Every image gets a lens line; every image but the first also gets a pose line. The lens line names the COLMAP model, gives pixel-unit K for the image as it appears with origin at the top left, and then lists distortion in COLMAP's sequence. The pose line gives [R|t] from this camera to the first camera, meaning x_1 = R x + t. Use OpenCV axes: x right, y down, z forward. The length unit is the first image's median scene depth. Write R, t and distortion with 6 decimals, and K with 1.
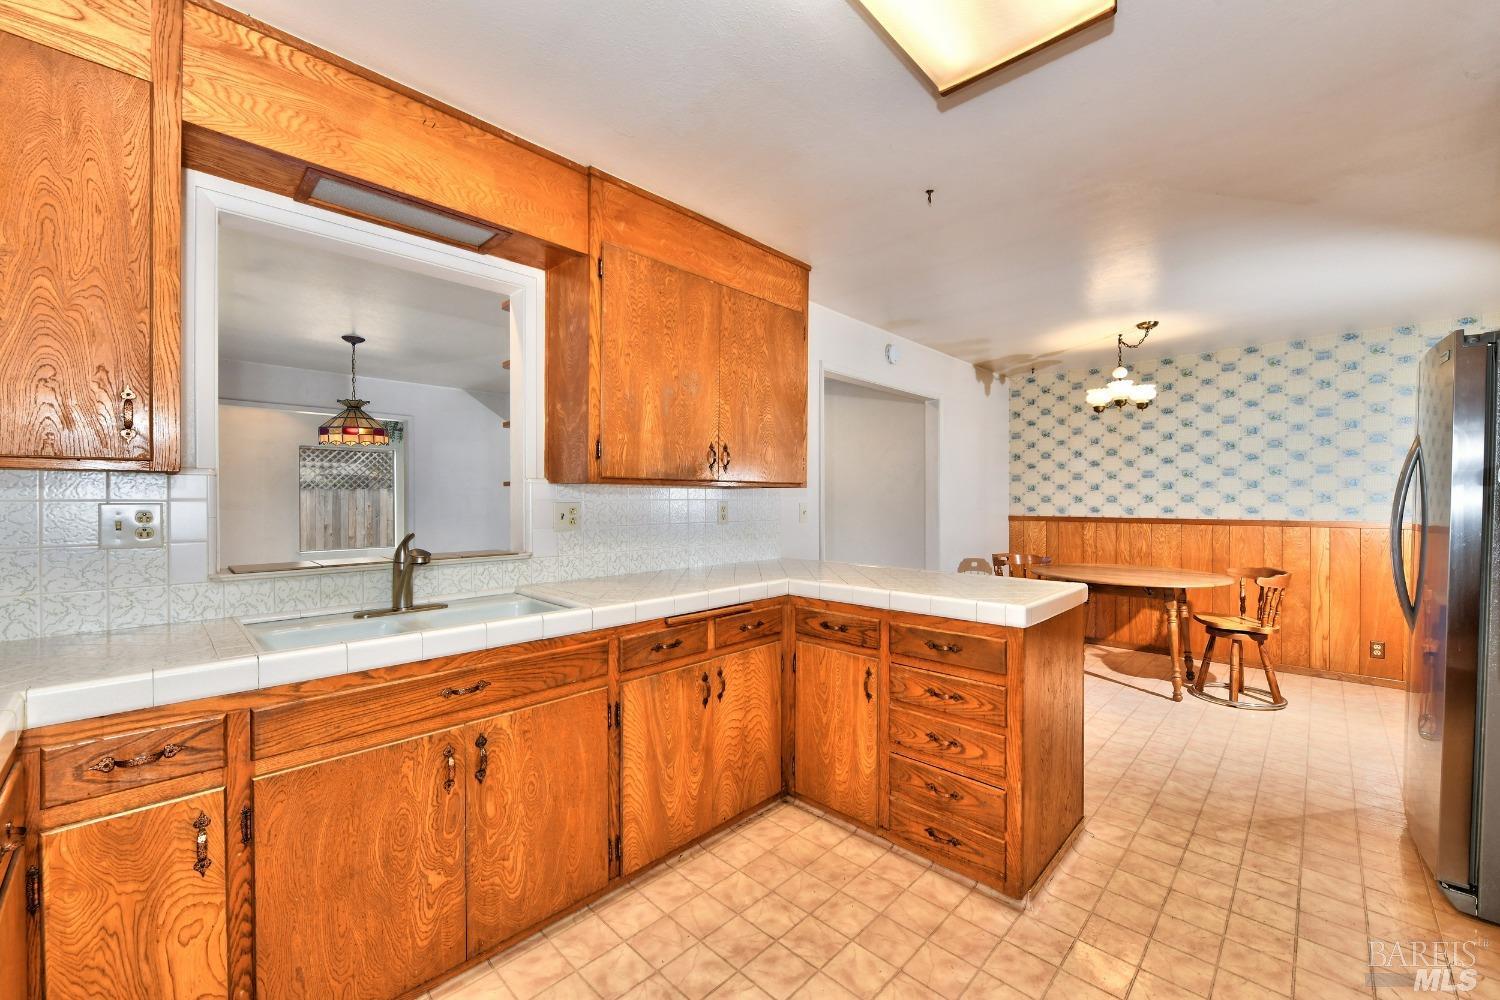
lens RADIAL K [[589.5, 0, 750.0], [0, 589.5, 500.0], [0, 0, 1]] dist [-0.001072, -0.000136]
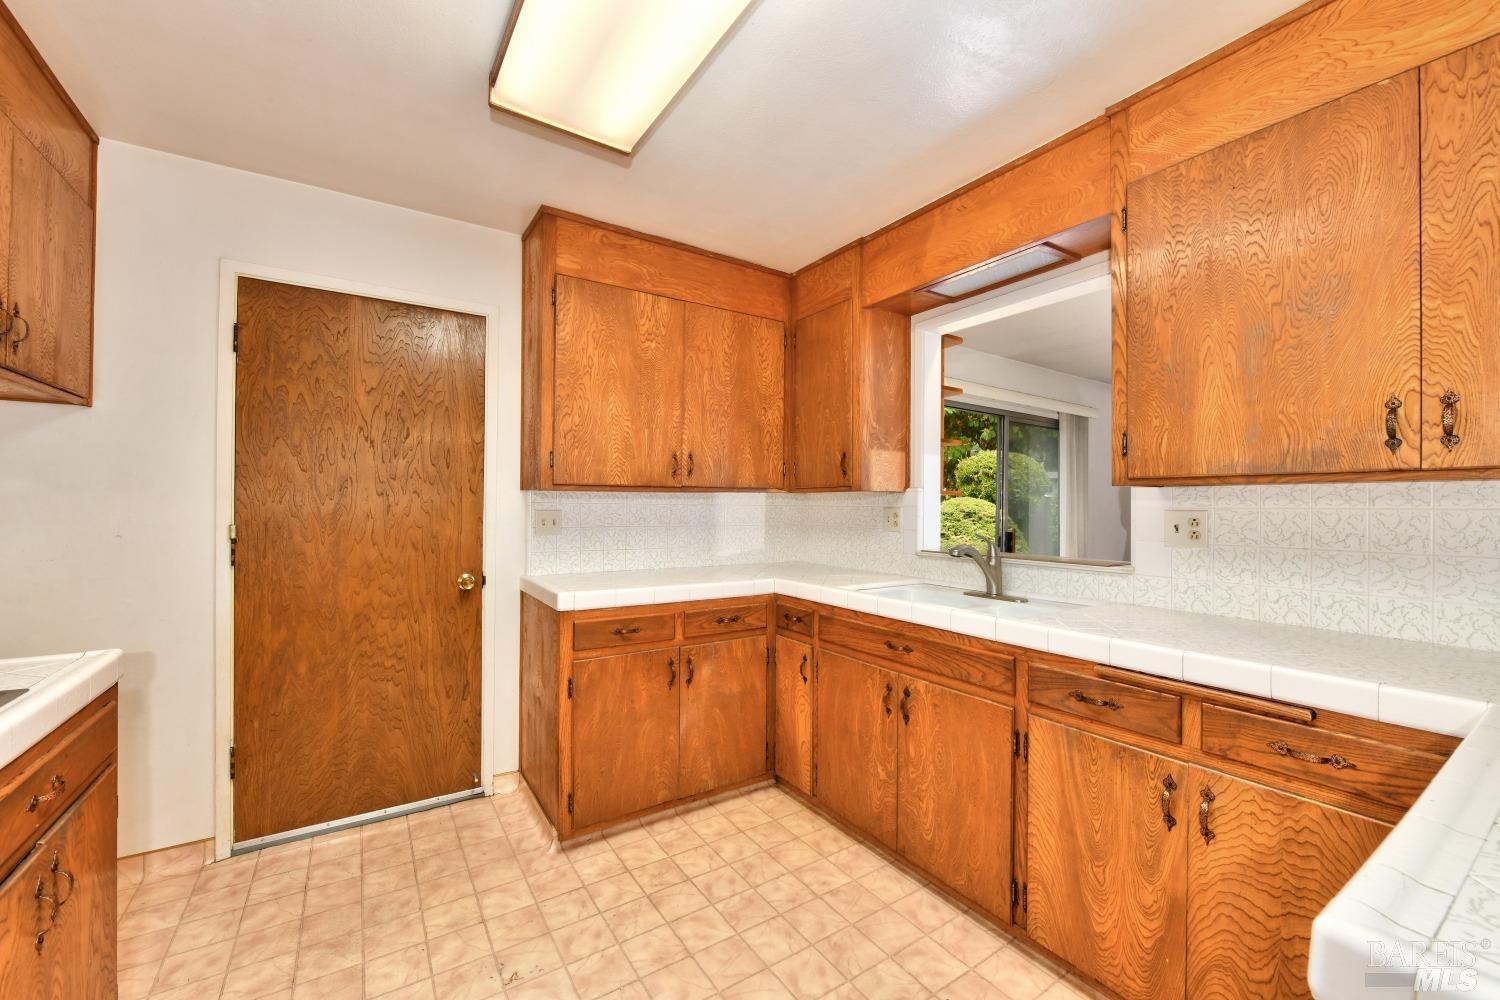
lens RADIAL K [[603.6, 0, 748.7], [0, 603.6, 495.0], [0, 0, 1]] dist [-0.001654, -0.000301]
pose [[-0.213228, -0.016608, -0.976861, 0.767921], [-0.006185, 0.999858, -0.015649, -0.000446], [0.976983, 0.002705, -0.213301, 0.790505]]
